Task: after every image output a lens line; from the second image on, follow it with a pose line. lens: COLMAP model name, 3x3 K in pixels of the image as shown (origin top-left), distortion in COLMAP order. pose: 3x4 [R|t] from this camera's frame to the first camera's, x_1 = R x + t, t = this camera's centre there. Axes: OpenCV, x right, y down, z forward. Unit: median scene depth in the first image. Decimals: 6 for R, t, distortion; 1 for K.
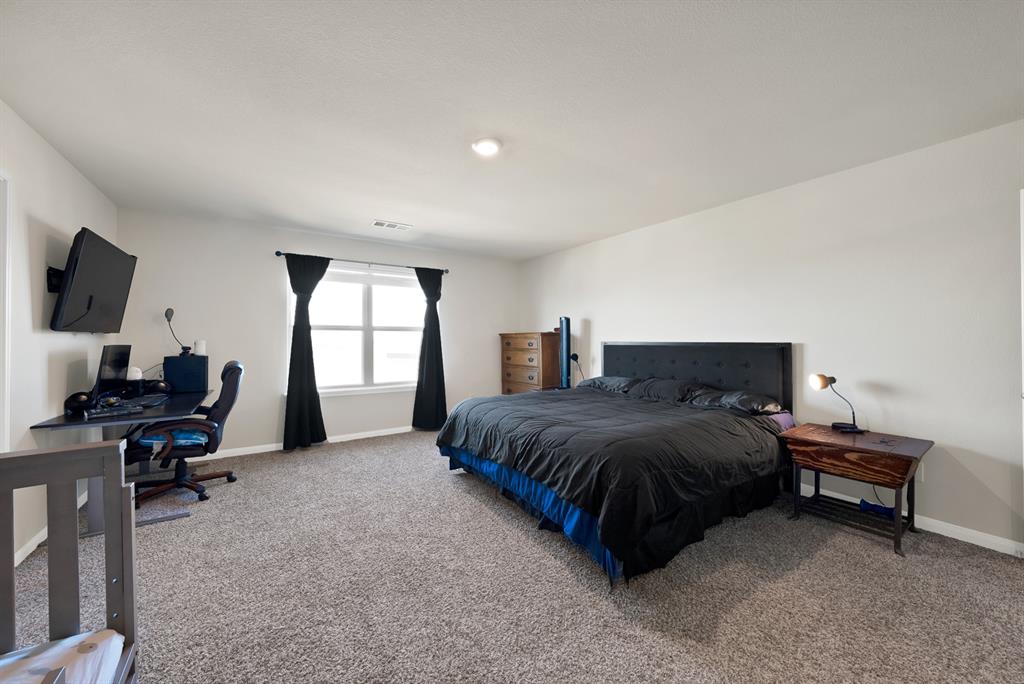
lens RADIAL K [[364.1, 0, 519.9], [0, 364.1, 341.5], [0, 0, 1]] dist [-0.026024, 0.004018]
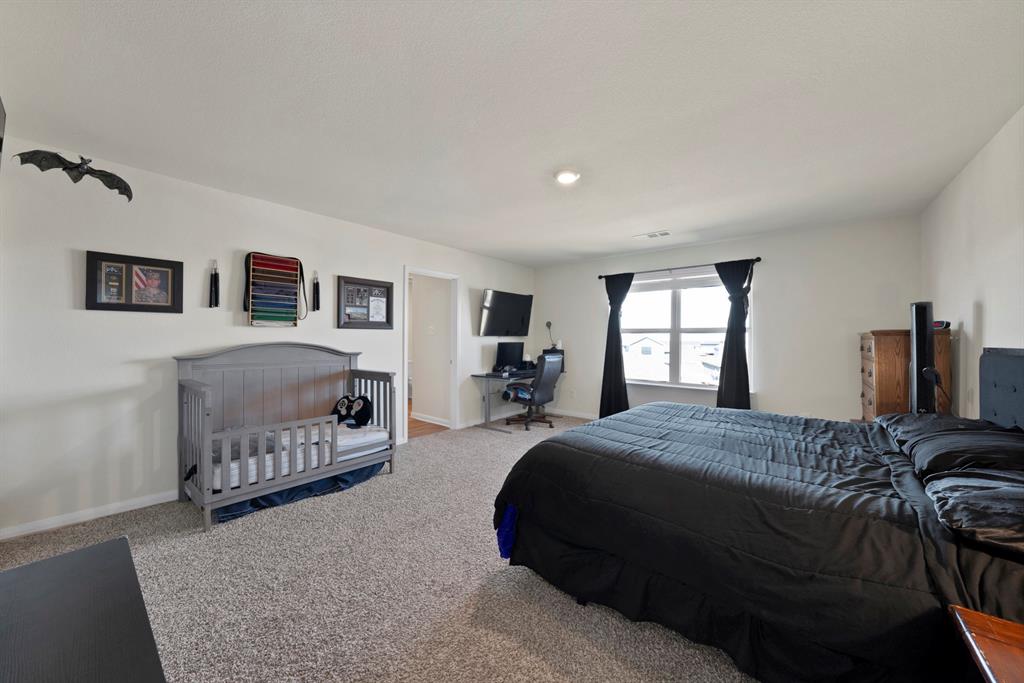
lens RADIAL K [[364.1, 0, 505.1], [0, 364.1, 337.8], [0, 0, 1]] dist [-0.026024, 0.004018]
pose [[0.271566, -0.004518, -0.962409, 0.528787], [-0.013313, 0.999876, -0.008450, 0.001792], [0.962328, 0.015107, 0.271472, 0.262685]]
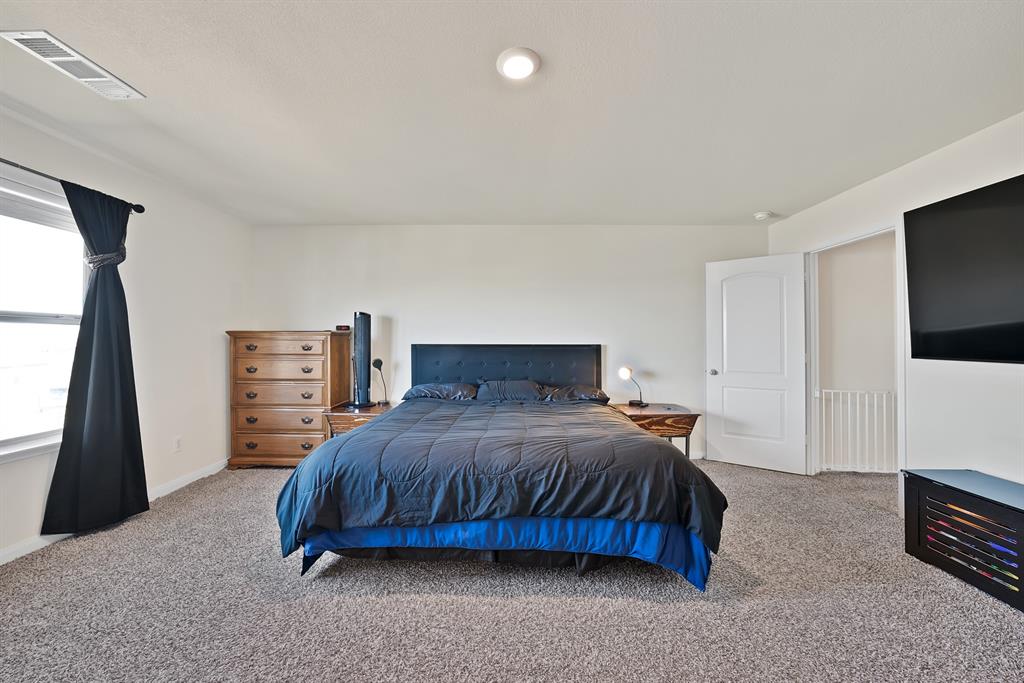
lens RADIAL K [[364.1, 0, 514.3], [0, 364.1, 340.6], [0, 0, 1]] dist [-0.026024, 0.004018]
pose [[0.597613, 0.006538, 0.801758, -0.348294], [0.001121, 0.999959, -0.008990, 0.000431], [-0.801784, 0.006271, 0.597581, 0.324677]]
